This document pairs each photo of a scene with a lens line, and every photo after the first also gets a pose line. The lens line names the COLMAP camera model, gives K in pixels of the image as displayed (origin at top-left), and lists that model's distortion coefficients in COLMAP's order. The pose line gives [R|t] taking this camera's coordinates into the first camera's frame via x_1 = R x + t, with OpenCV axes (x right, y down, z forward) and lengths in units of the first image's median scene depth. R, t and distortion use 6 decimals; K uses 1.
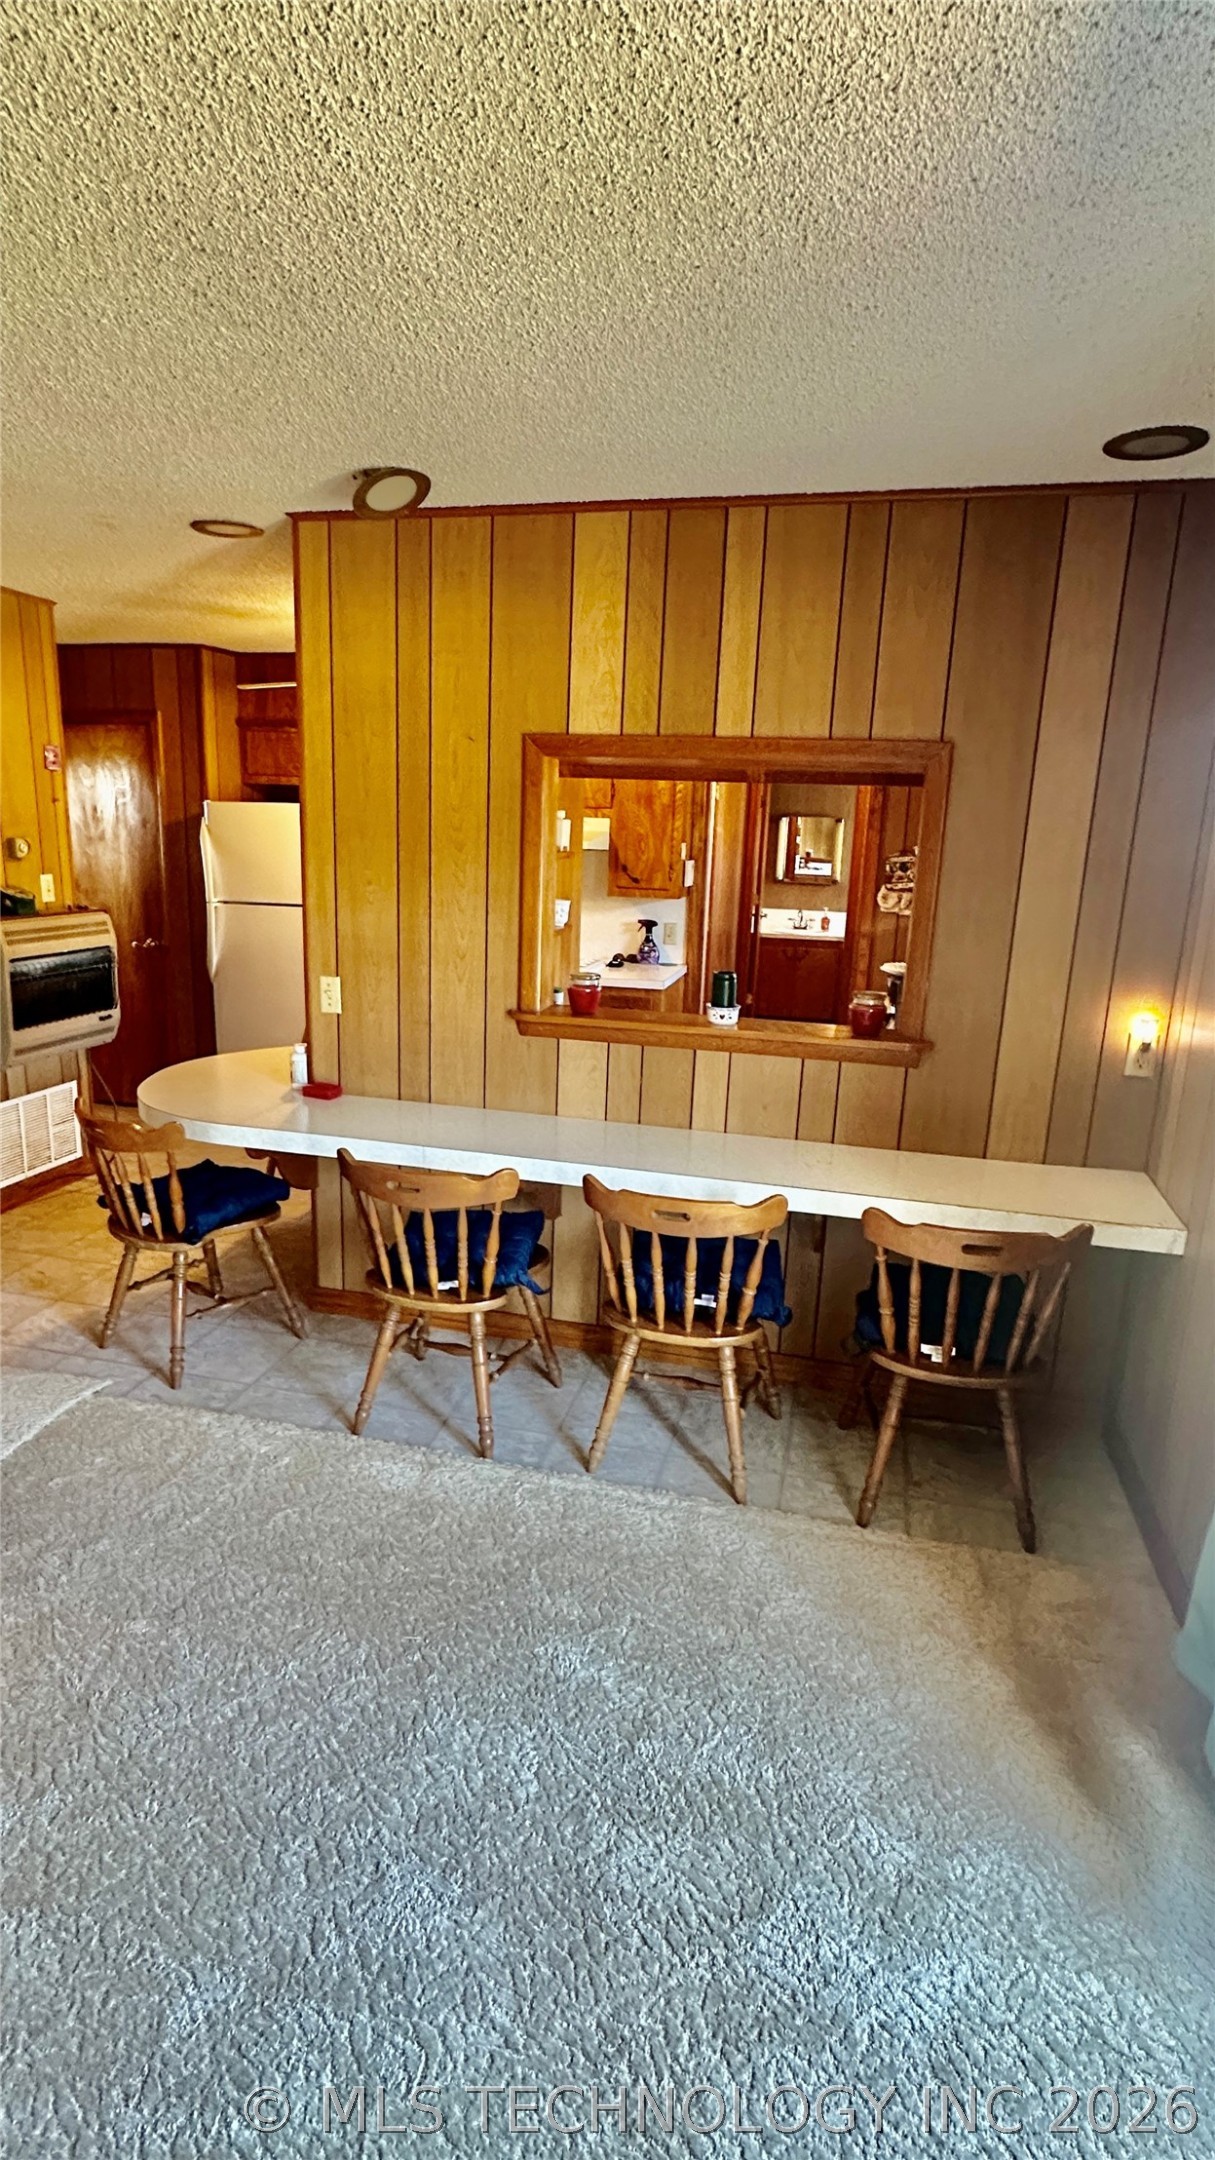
lens RADIAL K [[1053.2, 0, 607.5], [0, 1053.2, 1080.0], [0, 0, 1]] dist [-0.014190, 0.000822]
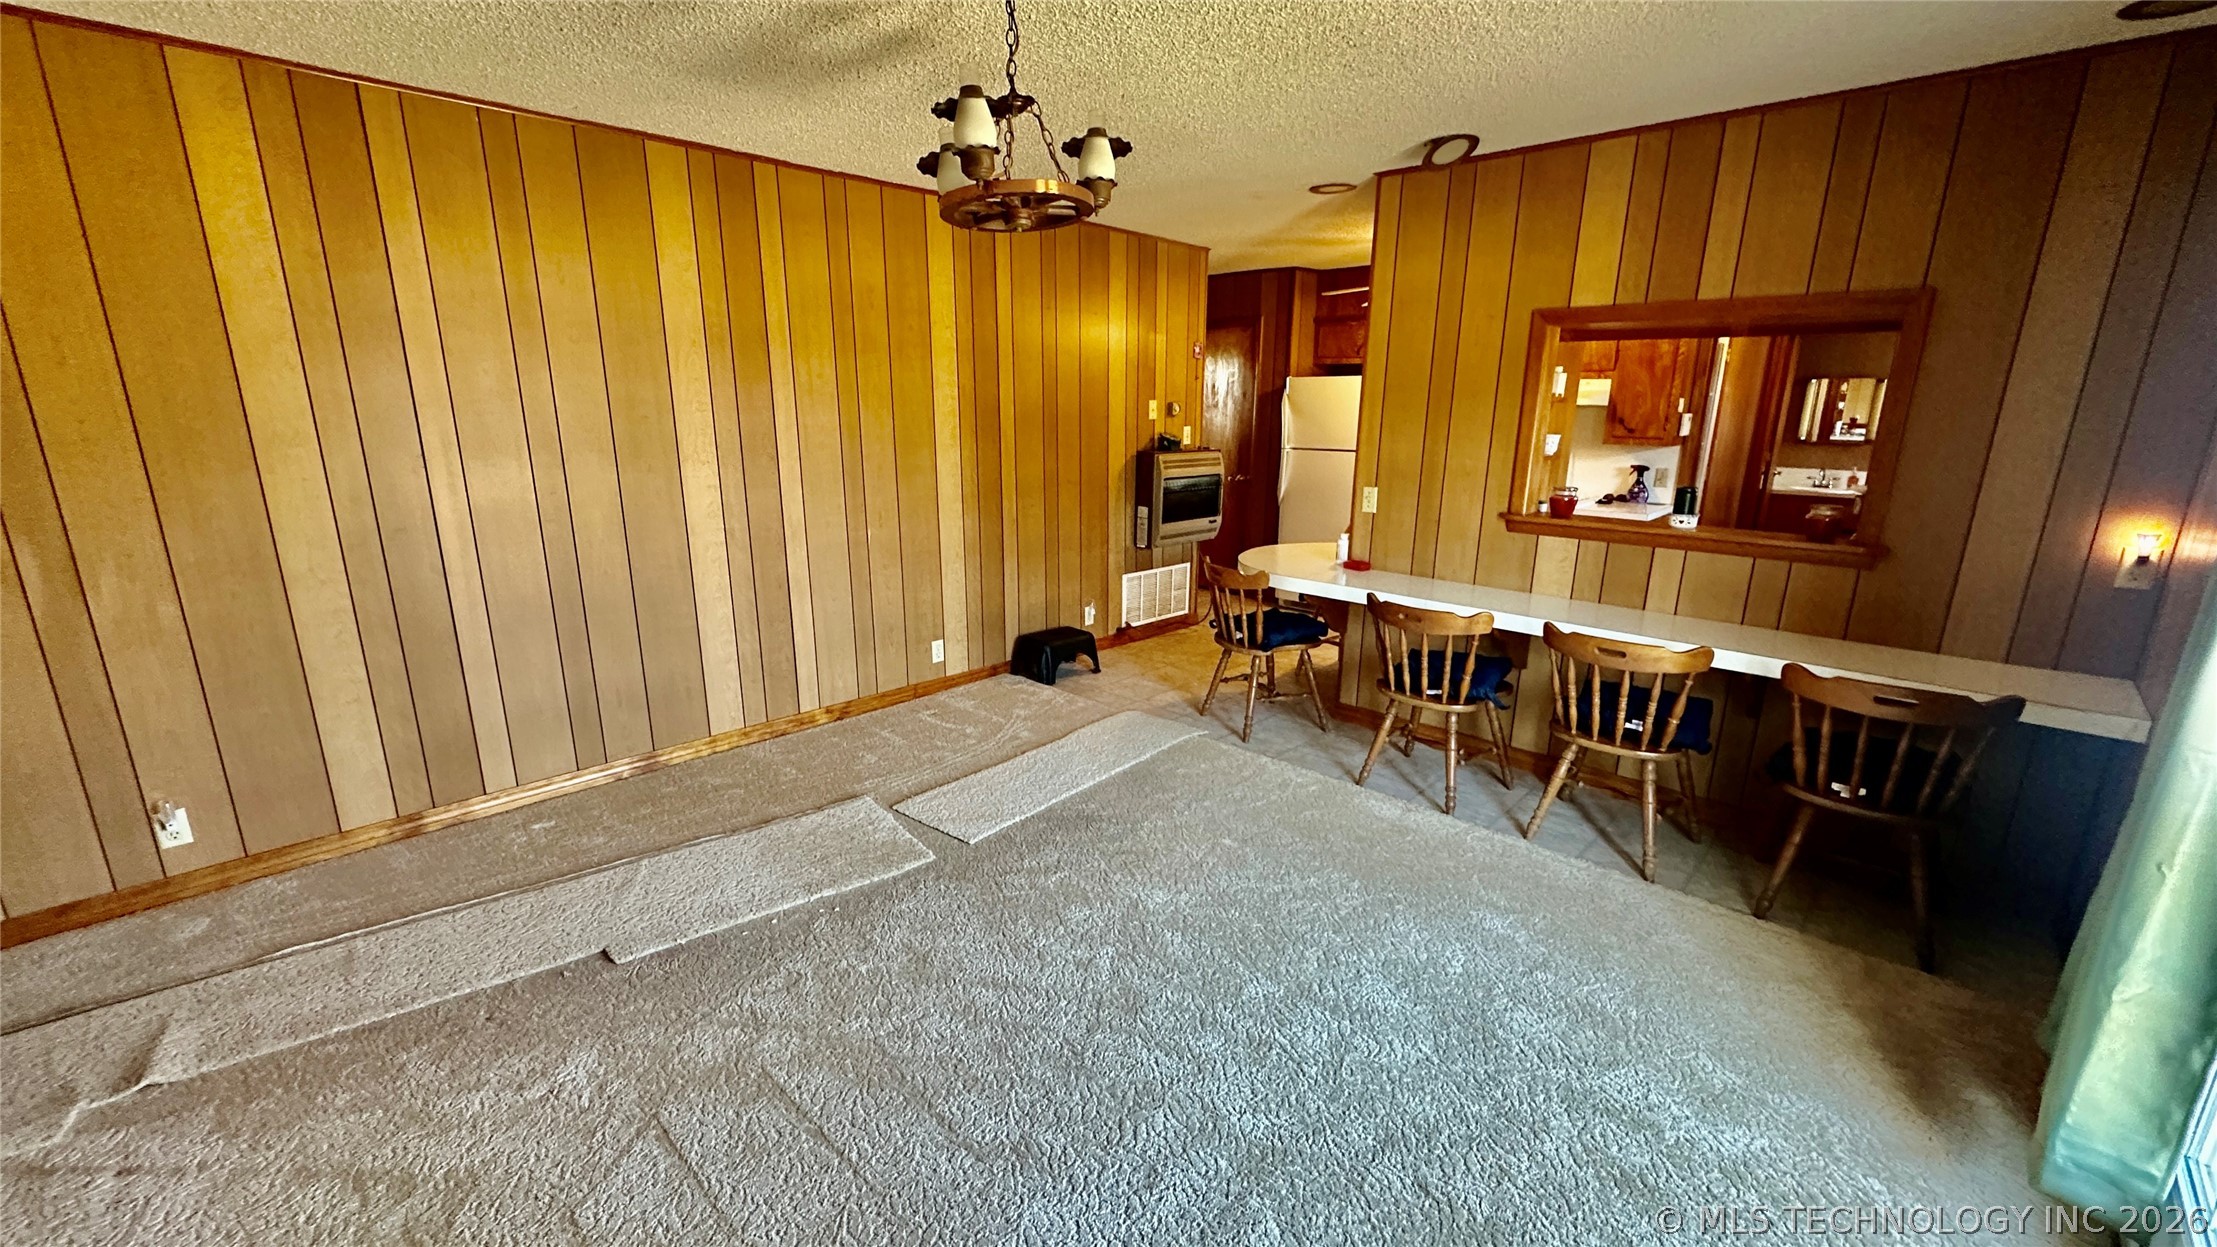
lens RADIAL K [[877.8, 0, 1108.5], [0, 877.8, 623.5], [0, 0, 1]] dist [-0.006208, 0.000250]
pose [[0.865045, 0.097707, -0.492088, 0.041257], [-0.096575, 0.994938, 0.027781, 0.096391], [0.492311, 0.023492, 0.870102, -0.248917]]
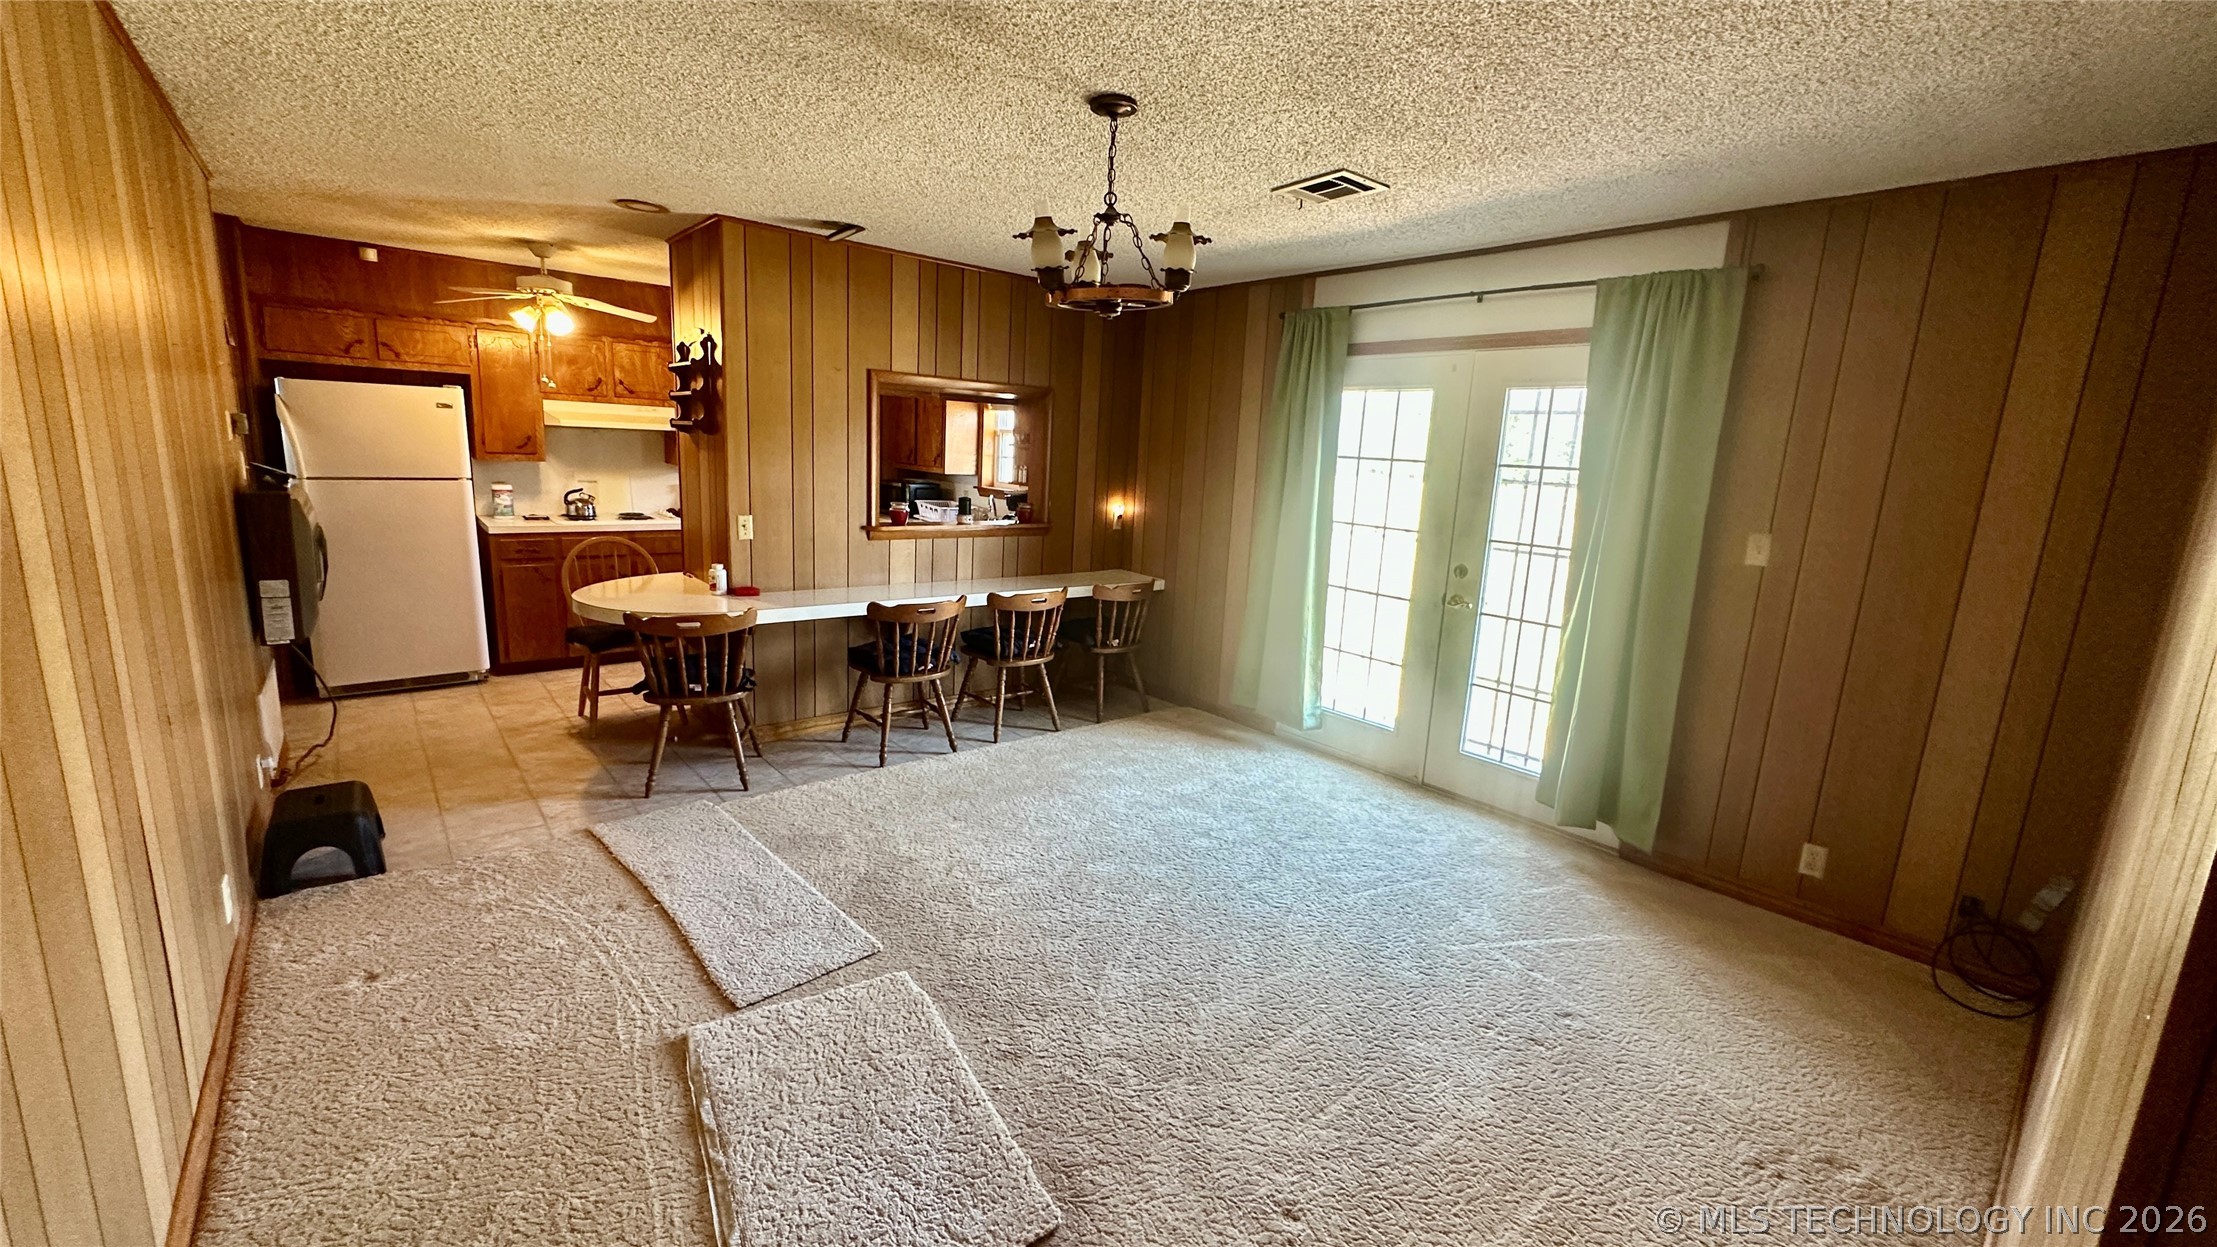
lens RADIAL K [[877.8, 0, 1108.5], [0, 877.8, 623.5], [0, 0, 1]] dist [-0.006208, 0.000250]
pose [[0.588845, -0.159909, 0.792269, -1.033912], [0.159746, 0.983922, 0.079862, 0.039845], [-0.792302, 0.079535, 0.604923, -0.179492]]
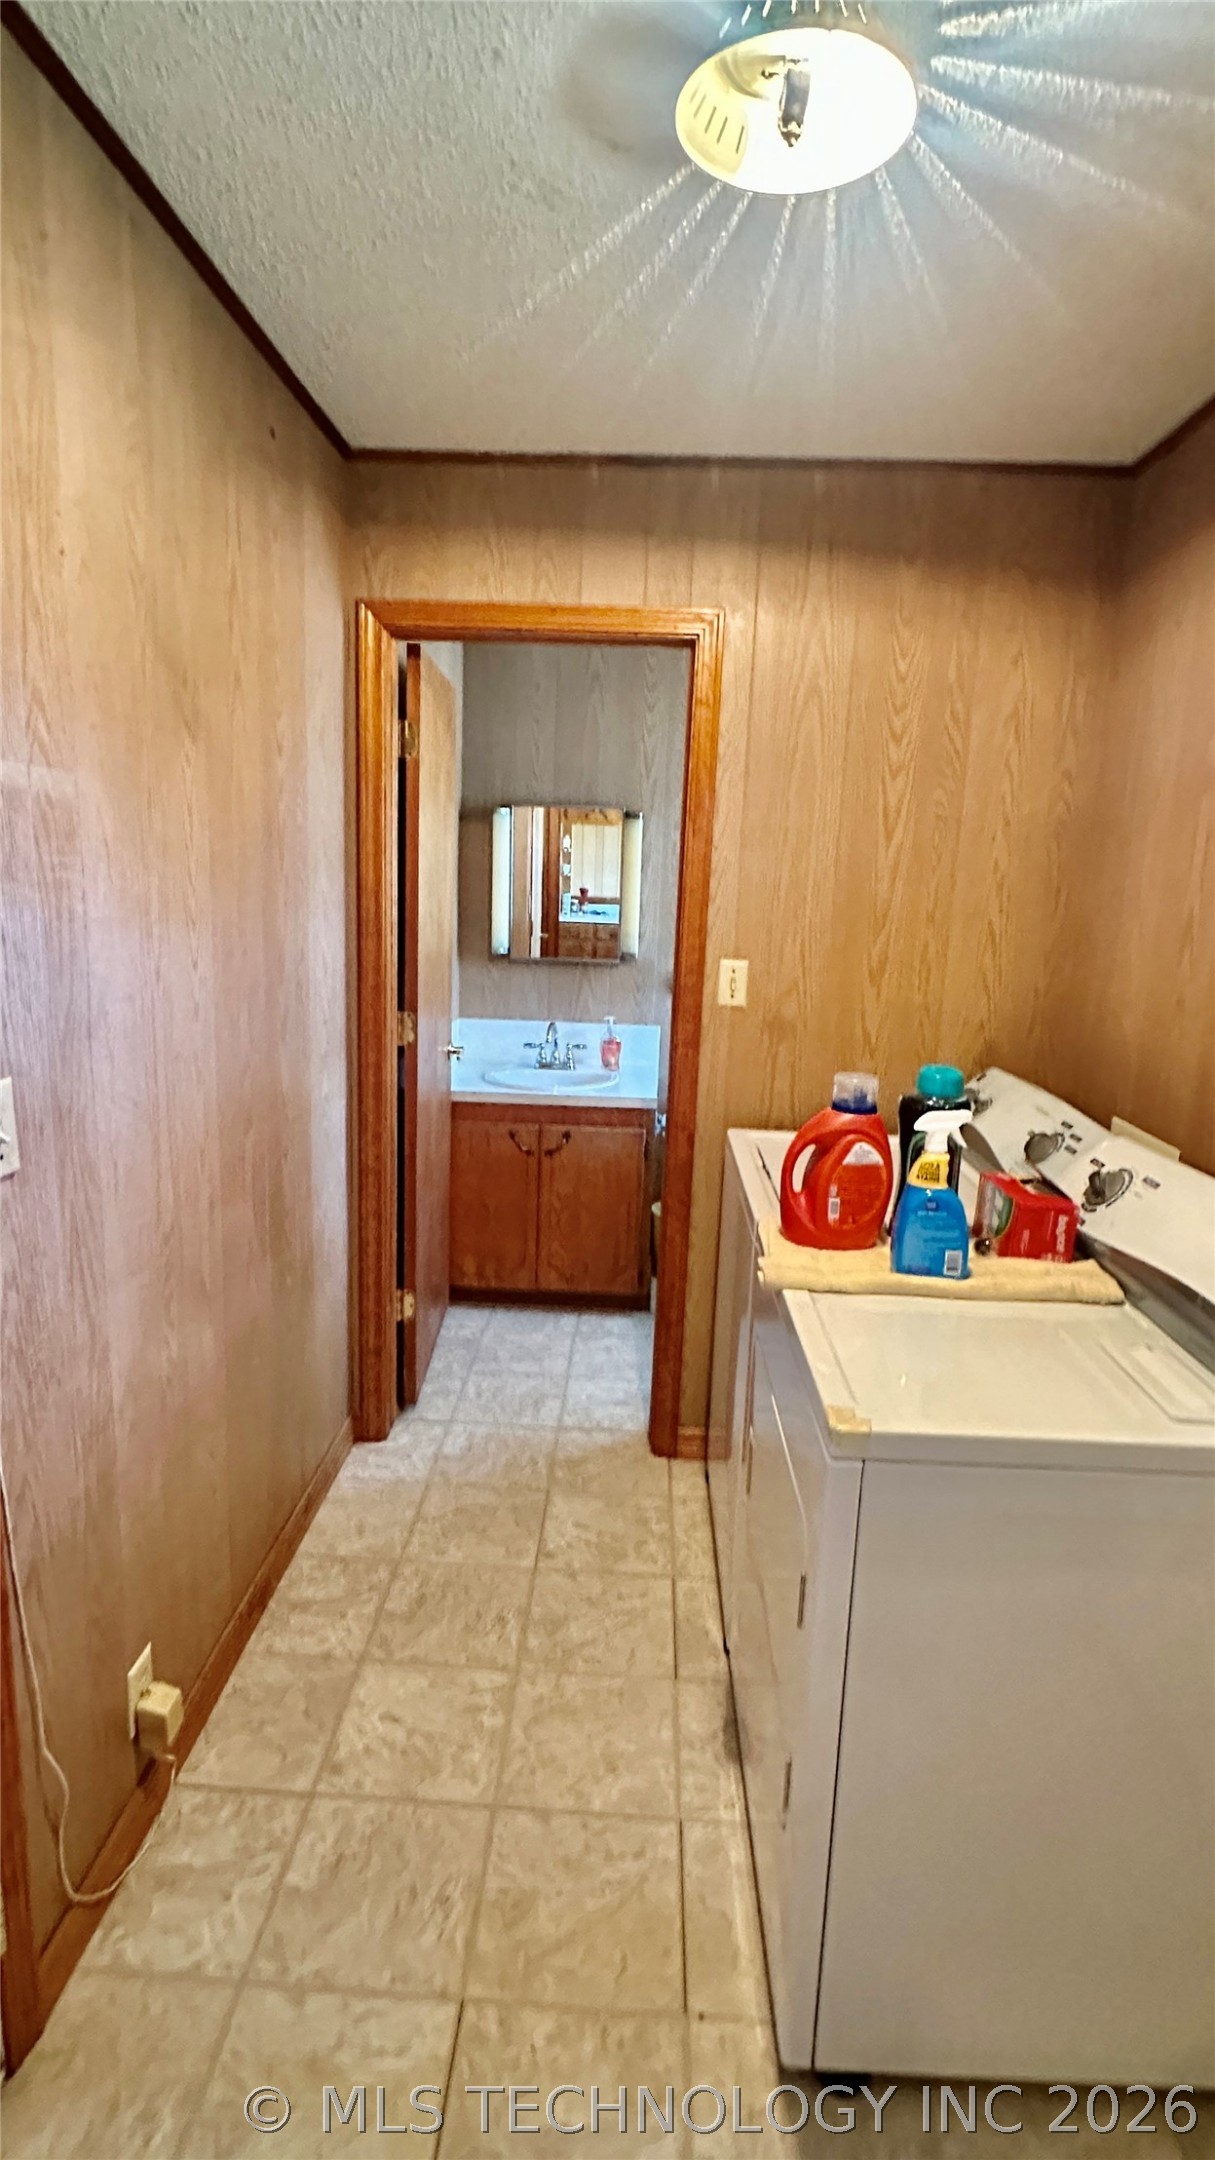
lens RADIAL K [[1053.2, 0, 607.5], [0, 1053.2, 1080.0], [0, 0, 1]] dist [-0.014190, 0.000822]
pose [[0.980918, -0.037099, 0.190852, 0.368481], [0.043593, 0.998601, -0.029943, -0.372420], [-0.189474, 0.037691, 0.981162, 1.737036]]
